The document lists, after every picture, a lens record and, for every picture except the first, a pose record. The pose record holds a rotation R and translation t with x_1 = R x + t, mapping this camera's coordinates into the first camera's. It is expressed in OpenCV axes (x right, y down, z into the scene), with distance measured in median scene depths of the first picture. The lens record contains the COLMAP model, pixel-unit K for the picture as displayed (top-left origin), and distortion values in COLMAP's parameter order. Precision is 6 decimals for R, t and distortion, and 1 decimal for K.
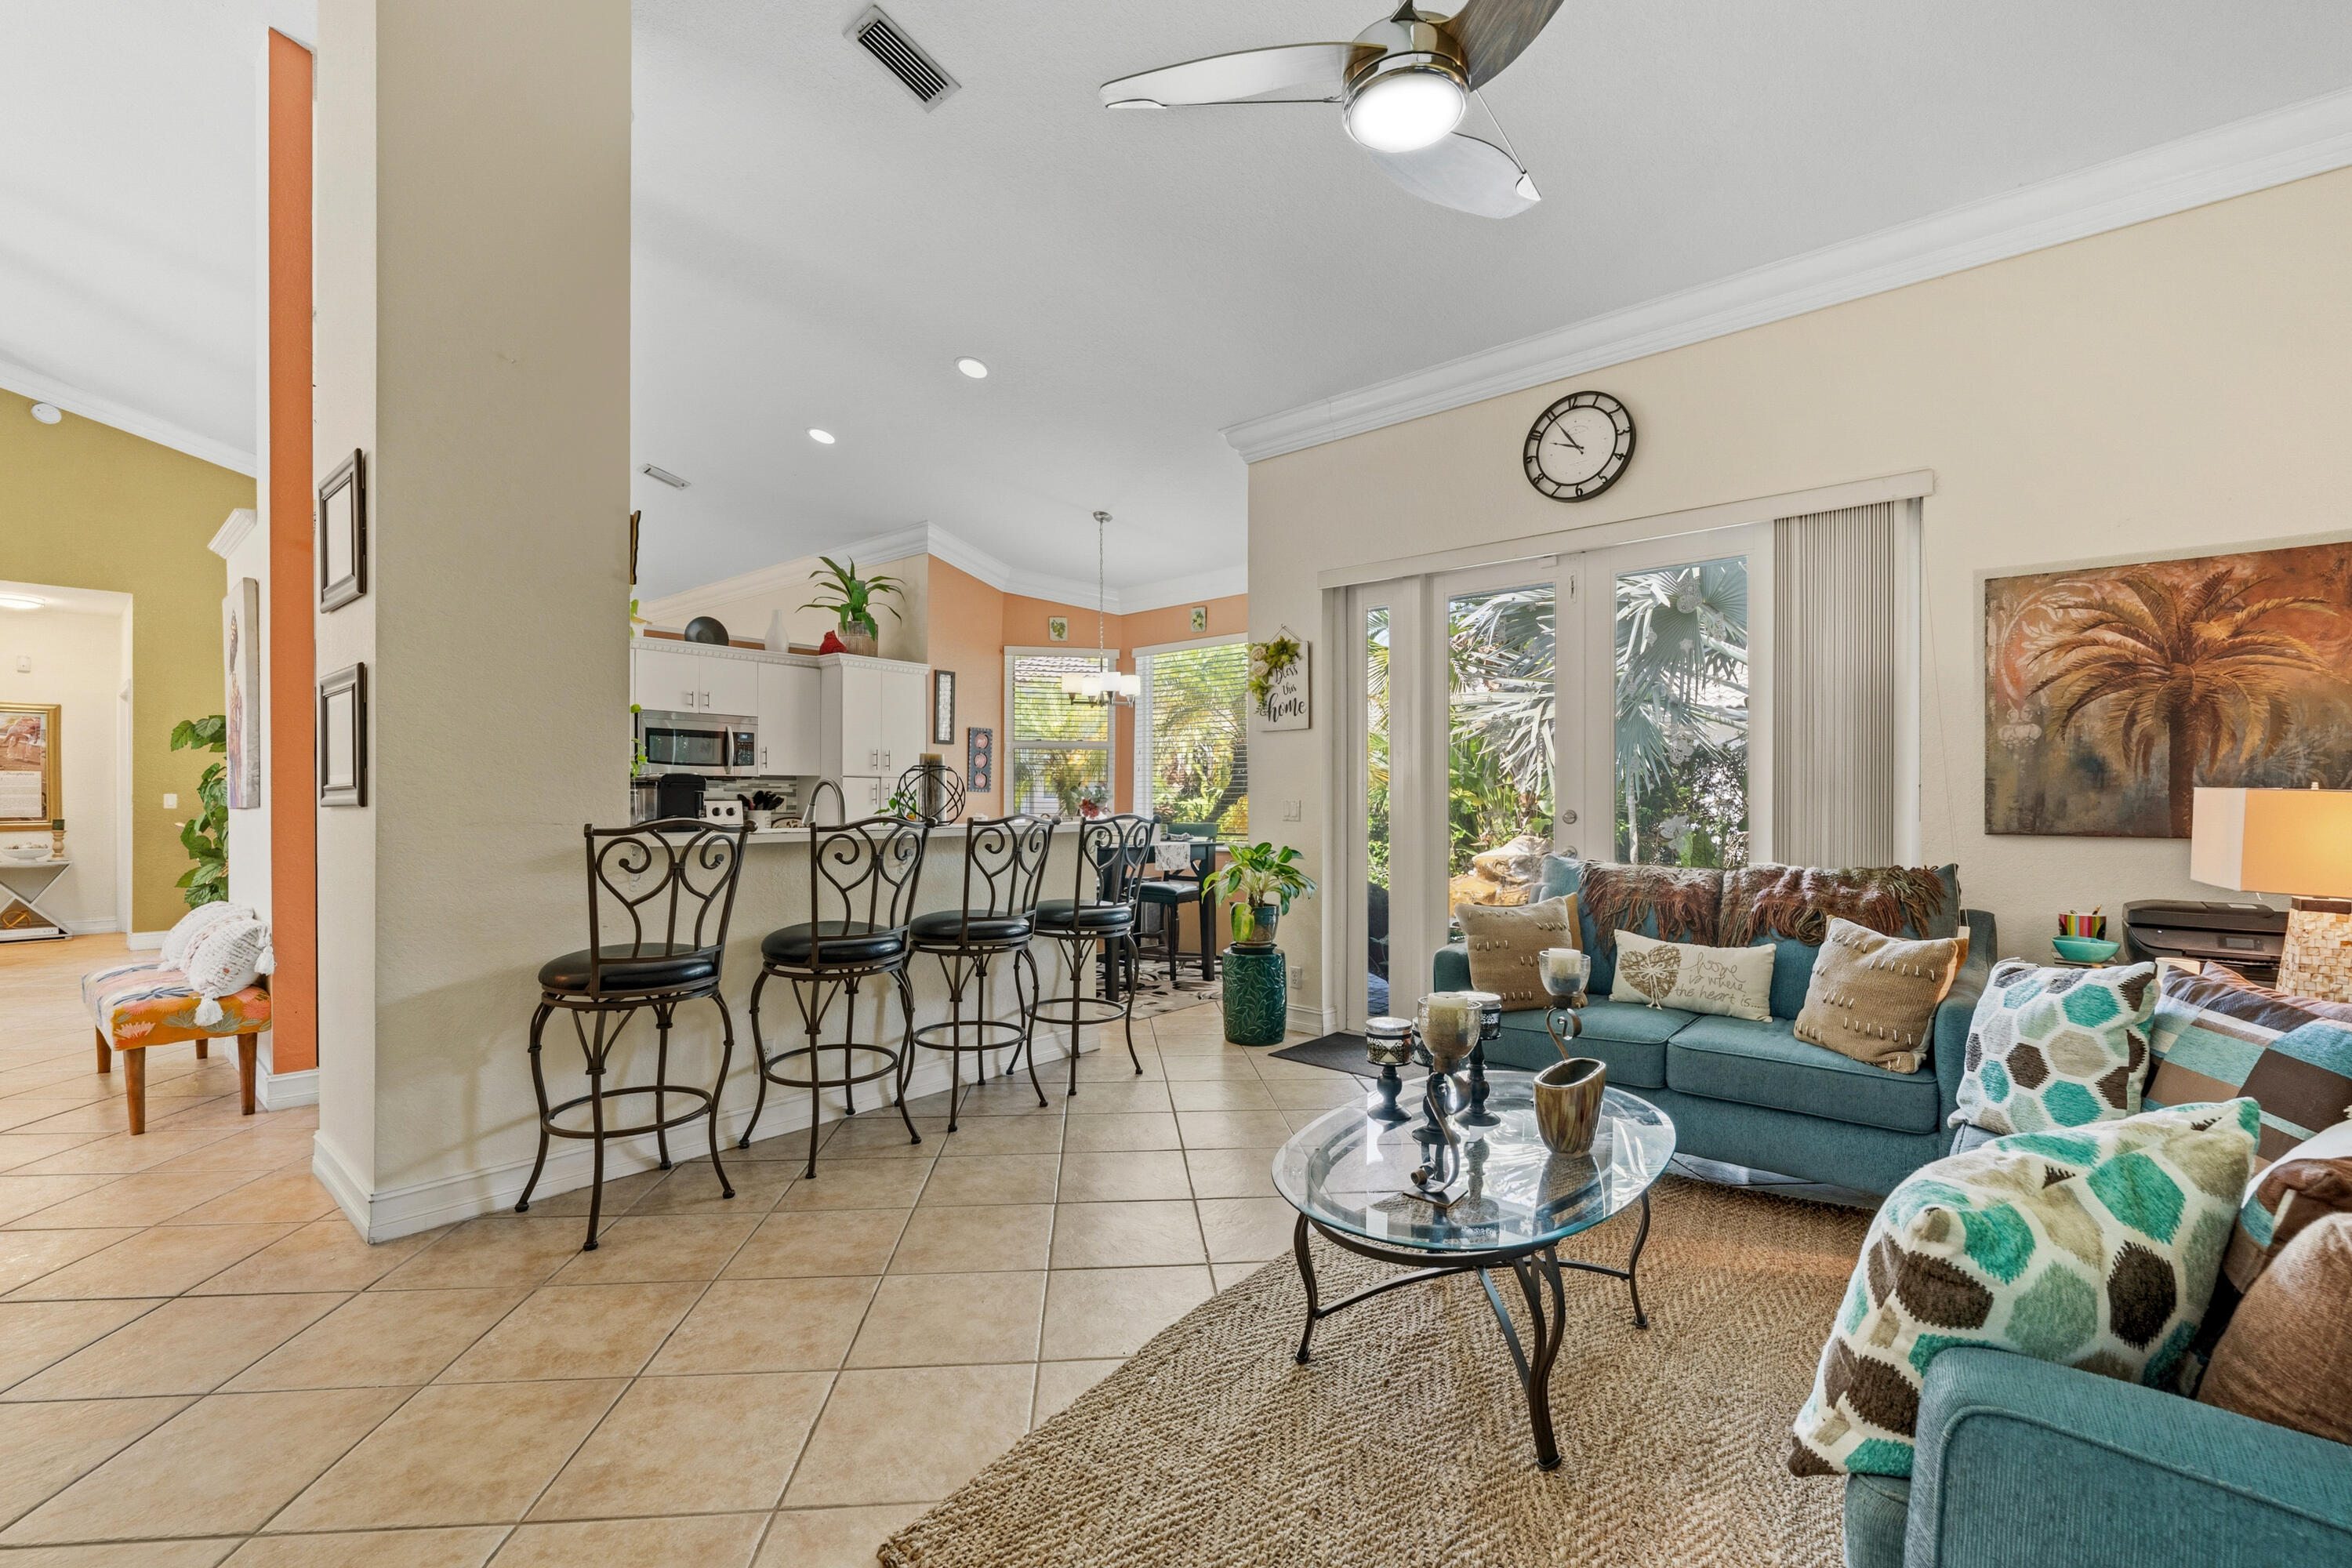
lens RADIAL K [[963.2, 0, 1174.4], [0, 963.2, 790.7], [0, 0, 1]] dist [0.003675, -0.002098]
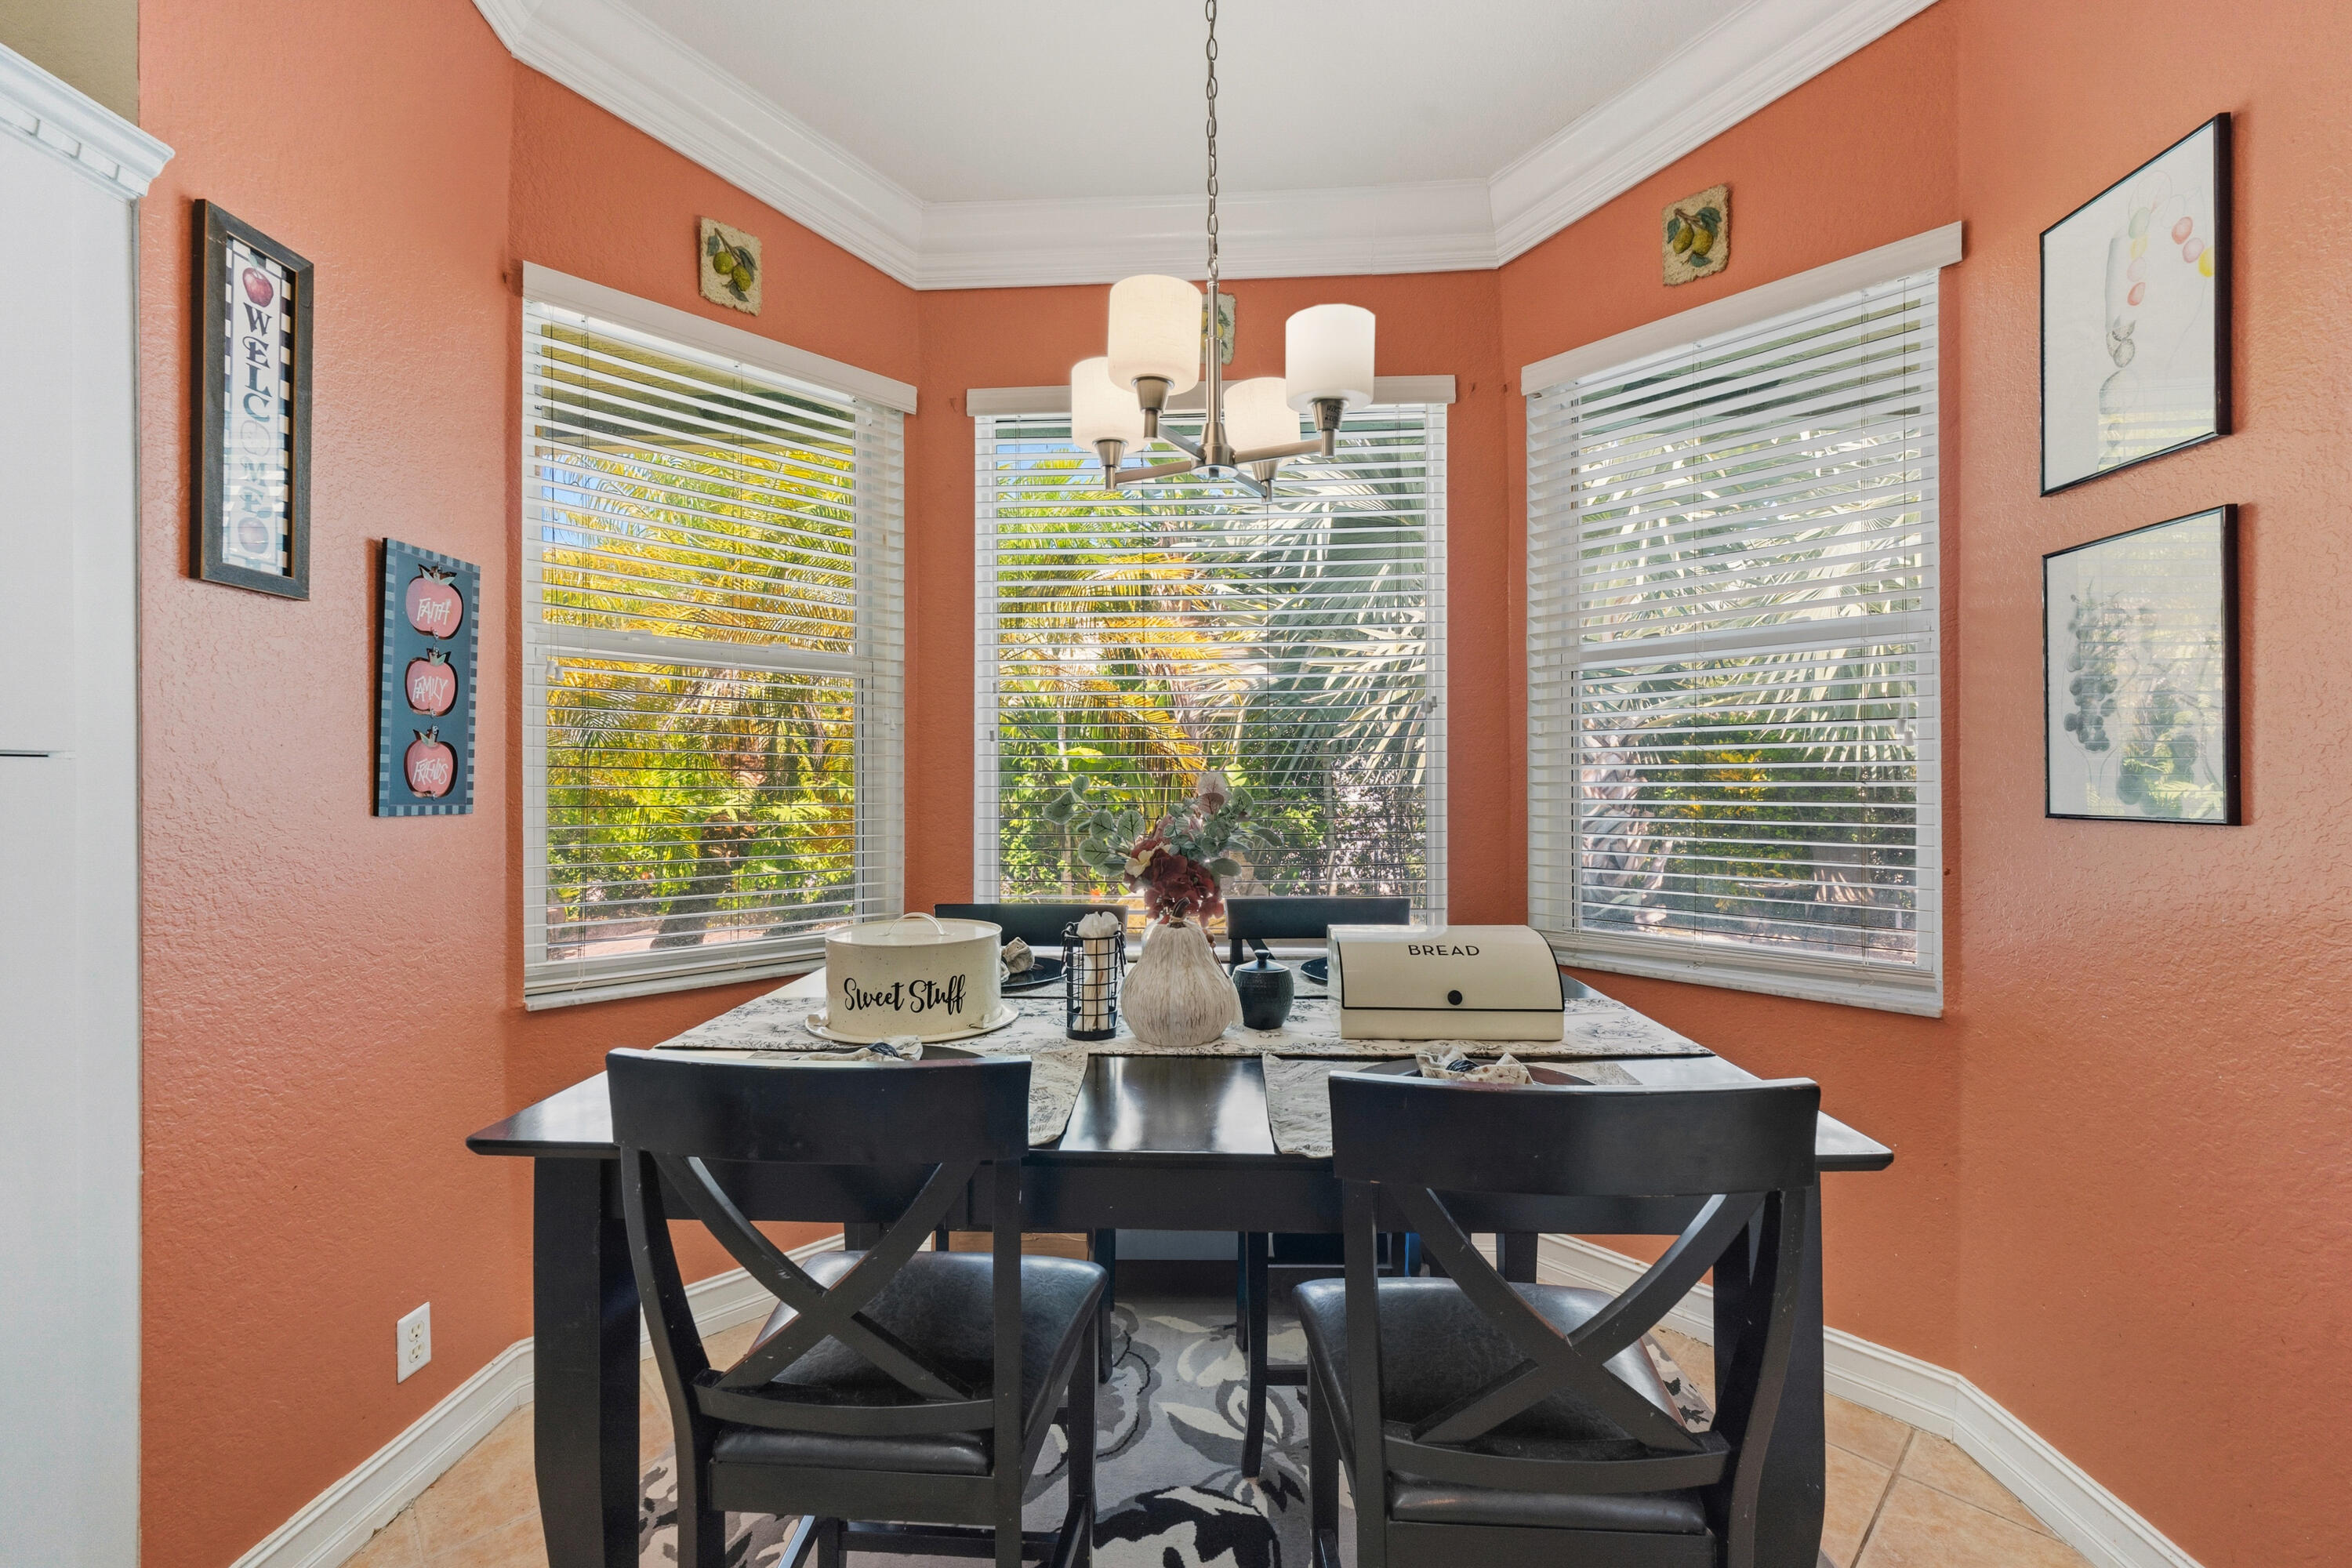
lens RADIAL K [[963.2, 0, 1178.4], [0, 963.2, 785.5], [0, 0, 1]] dist [0.003675, -0.002098]
pose [[0.782944, -0.010288, 0.622007, -0.475162], [0.004410, 0.999930, 0.010988, -0.018438], [-0.622076, -0.005860, 0.782935, 1.603249]]
